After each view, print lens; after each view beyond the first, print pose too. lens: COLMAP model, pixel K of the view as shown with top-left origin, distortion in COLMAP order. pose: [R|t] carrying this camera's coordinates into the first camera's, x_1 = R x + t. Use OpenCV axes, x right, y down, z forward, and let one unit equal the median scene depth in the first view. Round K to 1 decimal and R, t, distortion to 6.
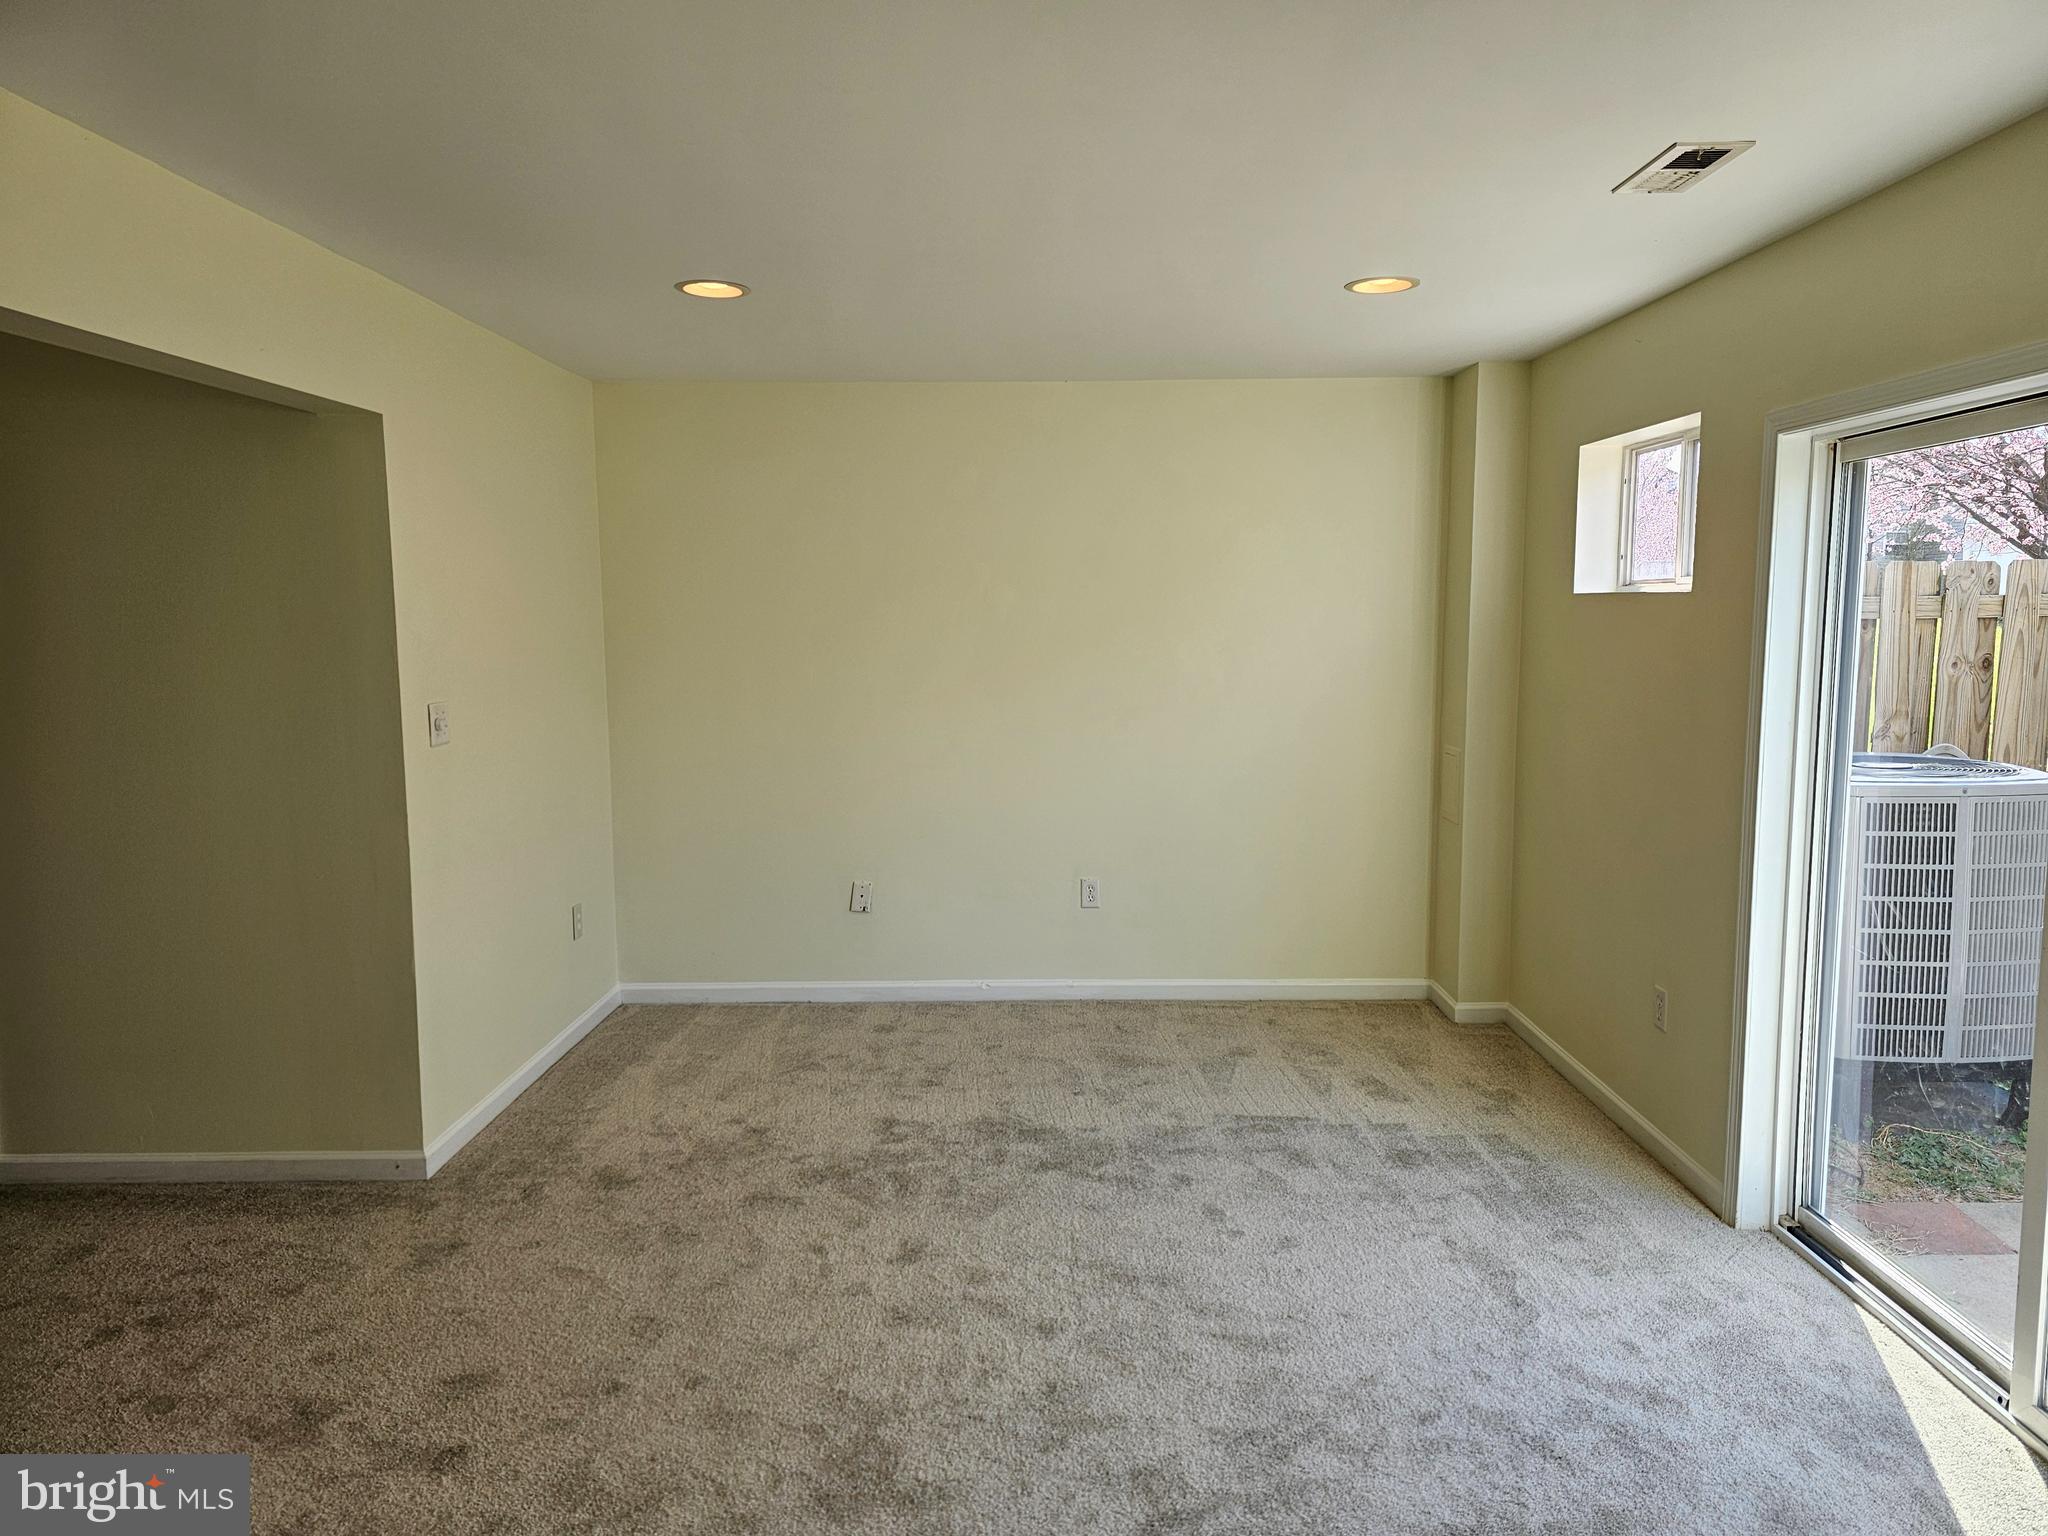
lens RADIAL K [[1369.8, 0, 1031.8], [0, 1369.8, 766.2], [0, 0, 1]] dist [0.056759, -0.012628]
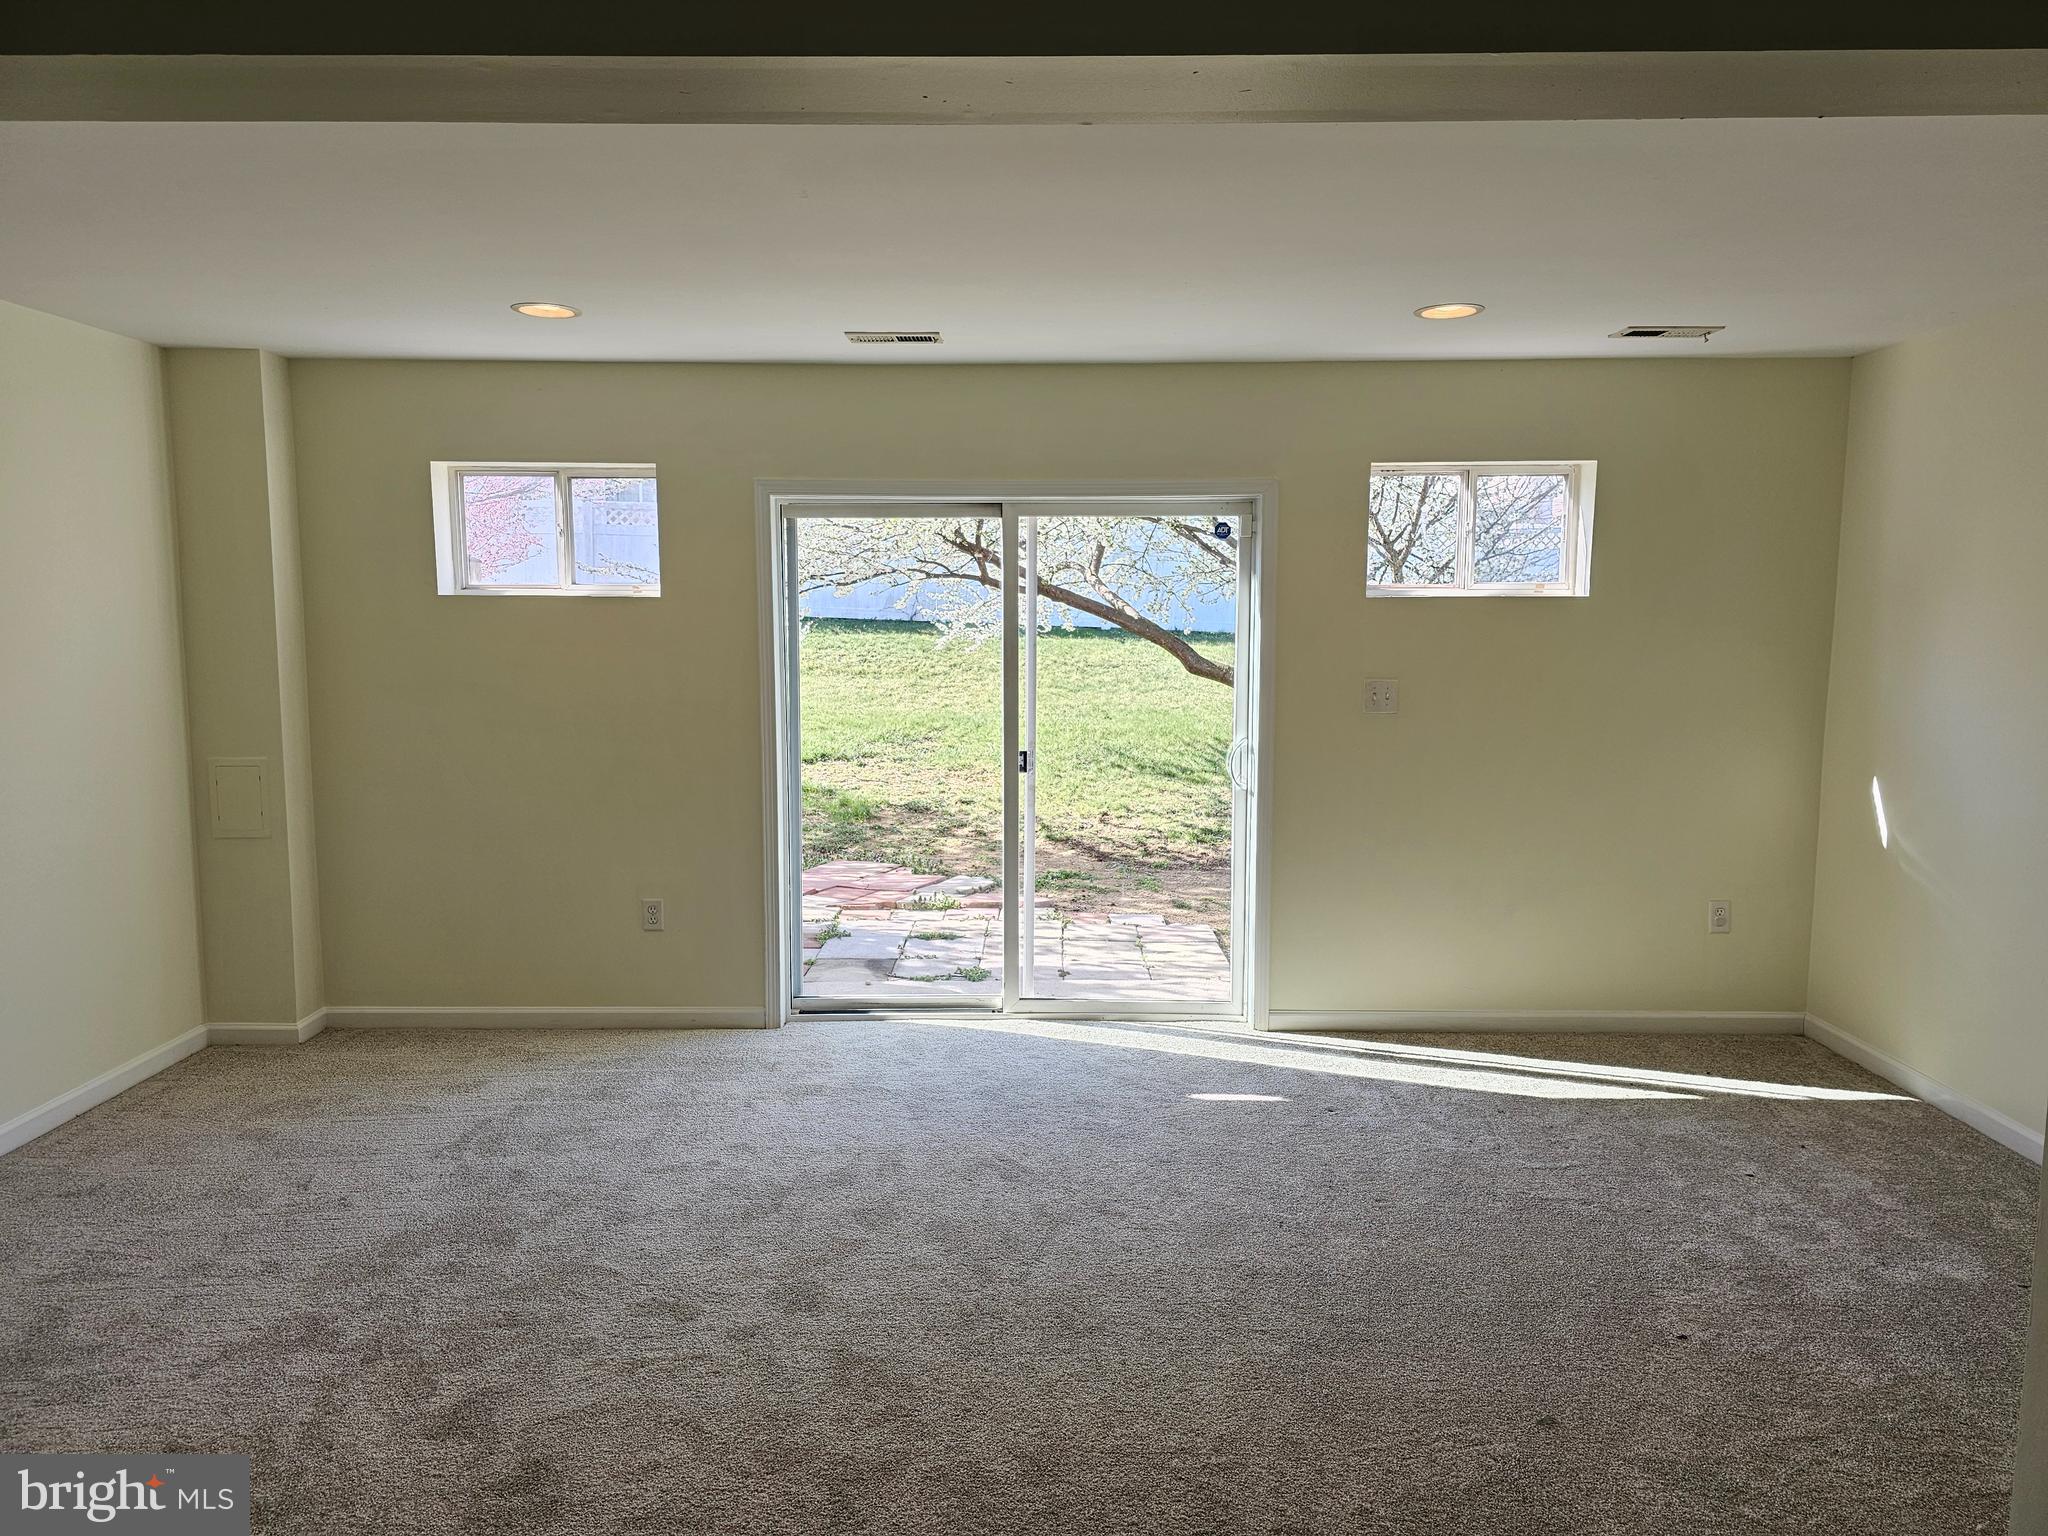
lens RADIAL K [[1369.8, 0, 1032.1], [0, 1369.8, 772.5], [0, 0, 1]] dist [0.056759, -0.012628]
pose [[0.002317, -0.115614, 0.993291, -0.769696], [0.115101, 0.986723, 0.114581, -0.062389], [-0.993351, 0.114064, 0.015593, 0.566648]]
